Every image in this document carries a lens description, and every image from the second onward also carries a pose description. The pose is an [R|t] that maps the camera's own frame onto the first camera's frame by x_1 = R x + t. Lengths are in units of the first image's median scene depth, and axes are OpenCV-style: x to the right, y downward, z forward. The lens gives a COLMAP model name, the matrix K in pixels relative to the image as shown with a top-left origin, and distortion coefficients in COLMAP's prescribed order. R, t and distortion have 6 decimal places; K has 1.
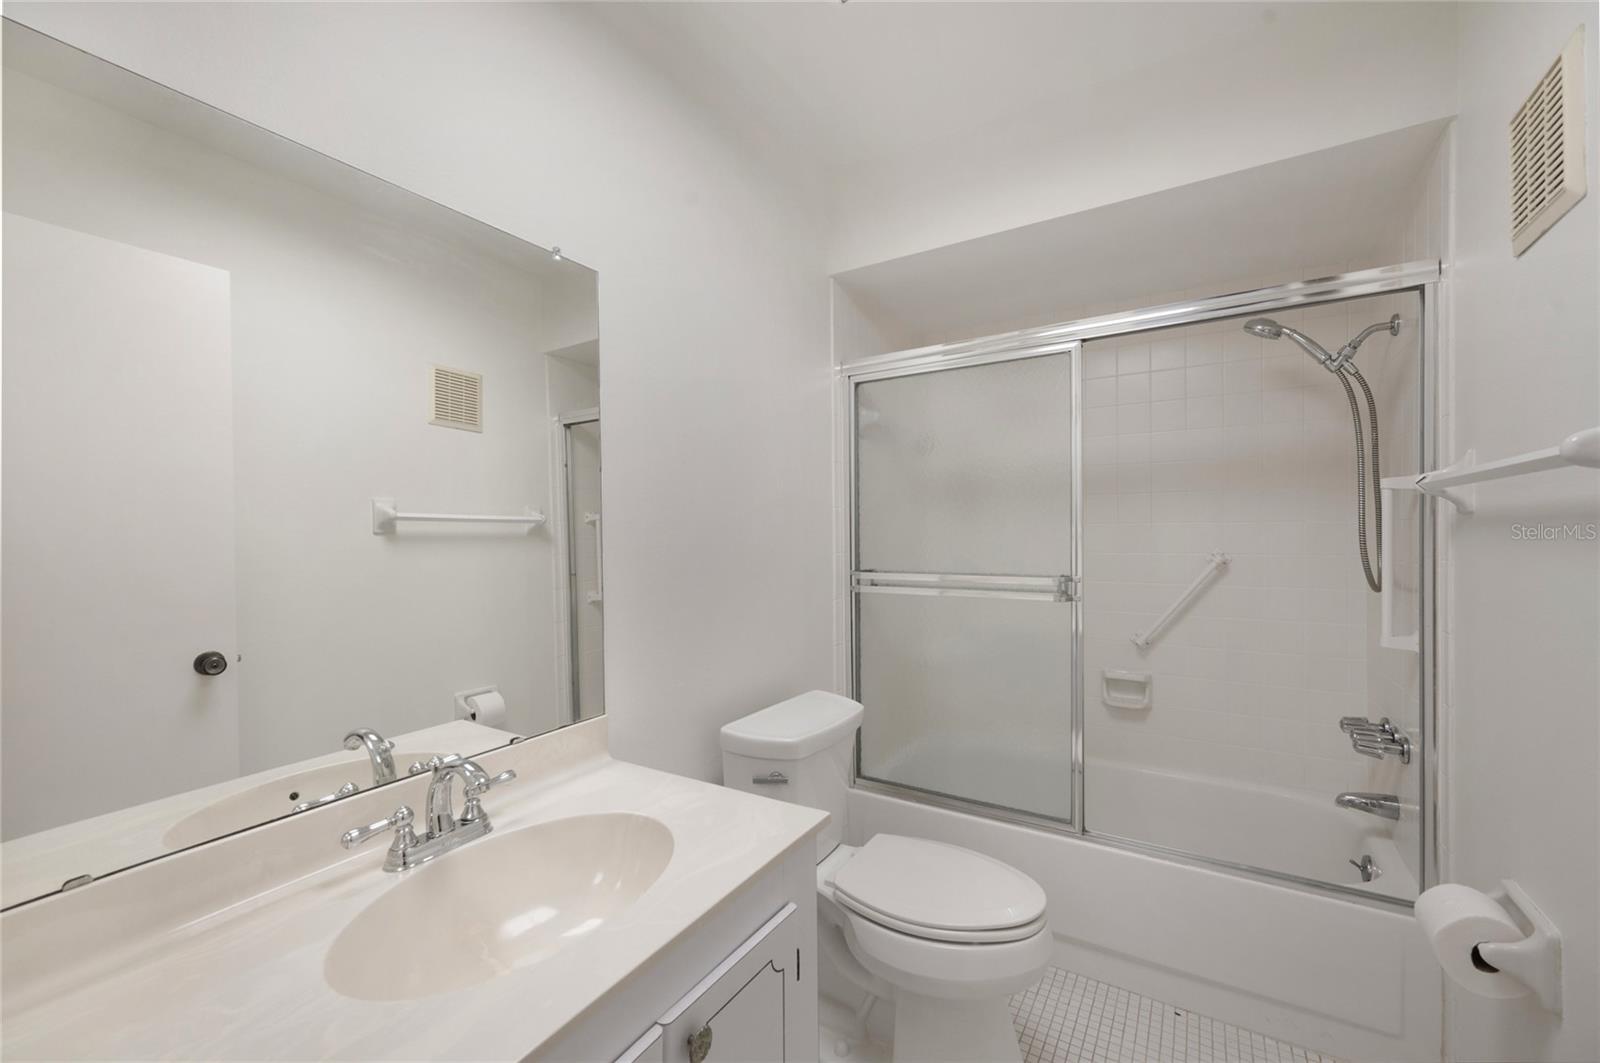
lens RADIAL K [[629.7, 0, 803.3], [0, 629.7, 534.8], [0, 0, 1]] dist [0.000609, -0.000012]
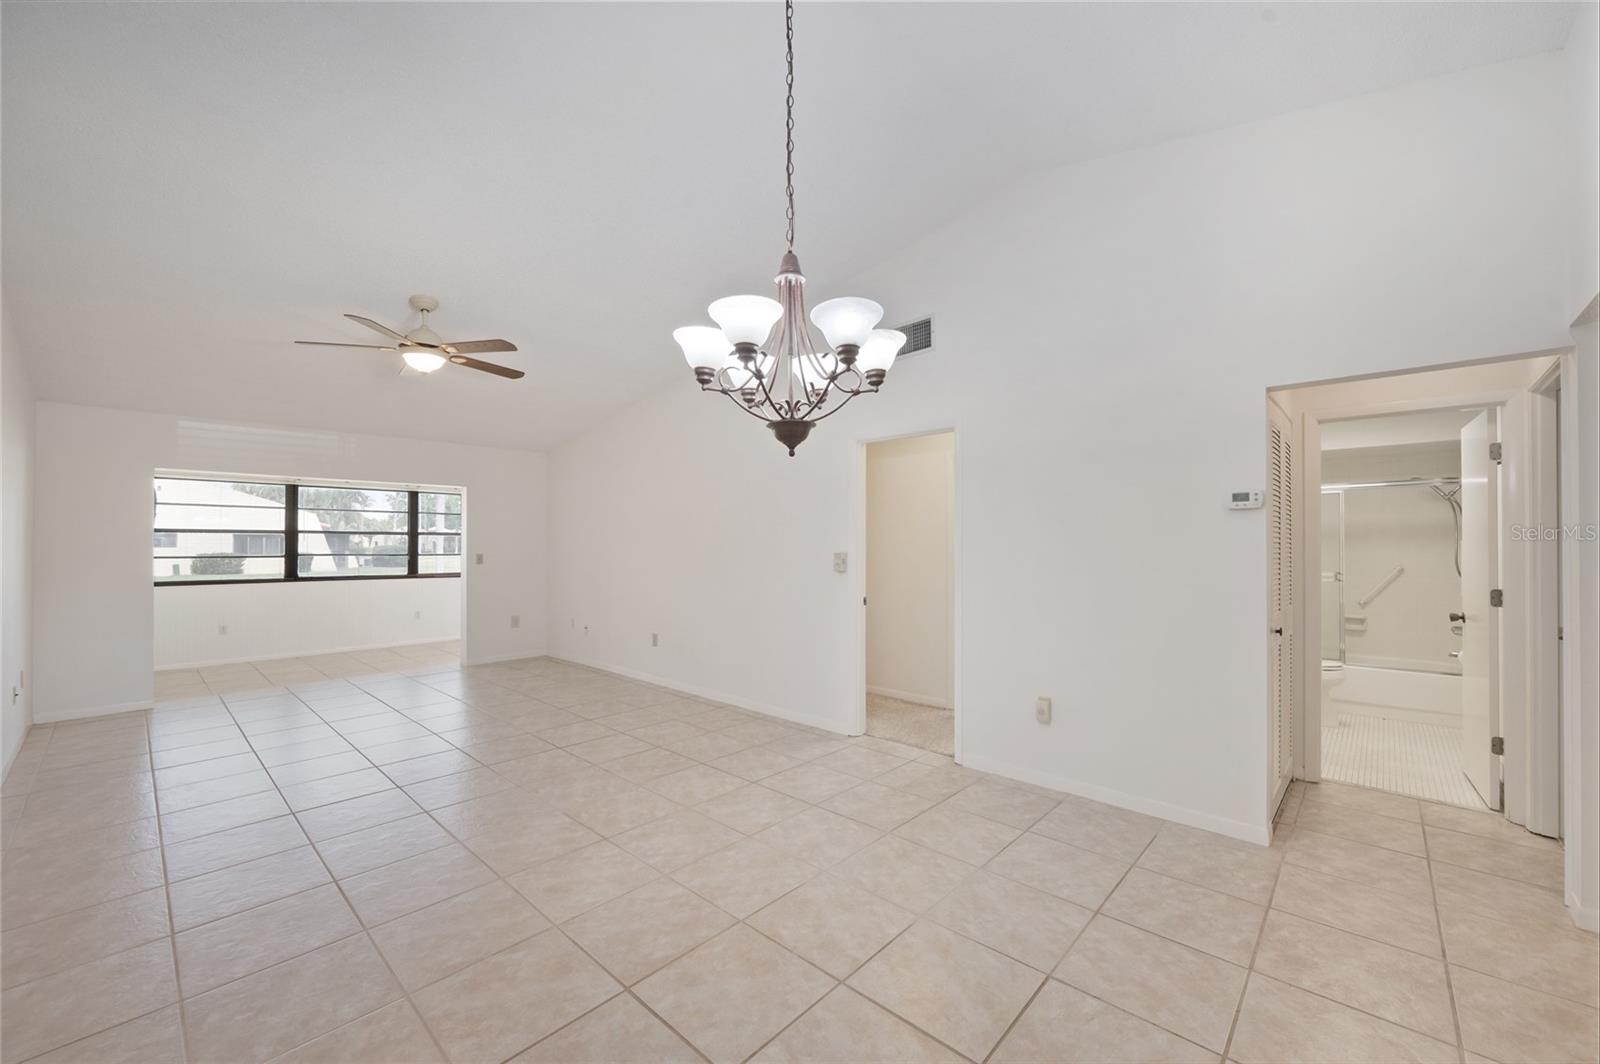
lens RADIAL K [[629.7, 0, 795.3], [0, 629.7, 544.8], [0, 0, 1]] dist [0.000609, -0.000012]
pose [[0.983593, 0.001519, -0.180395, -1.151187], [-0.001568, 0.999999, -0.000129, -0.045196], [0.180395, 0.000410, 0.983594, -1.746389]]
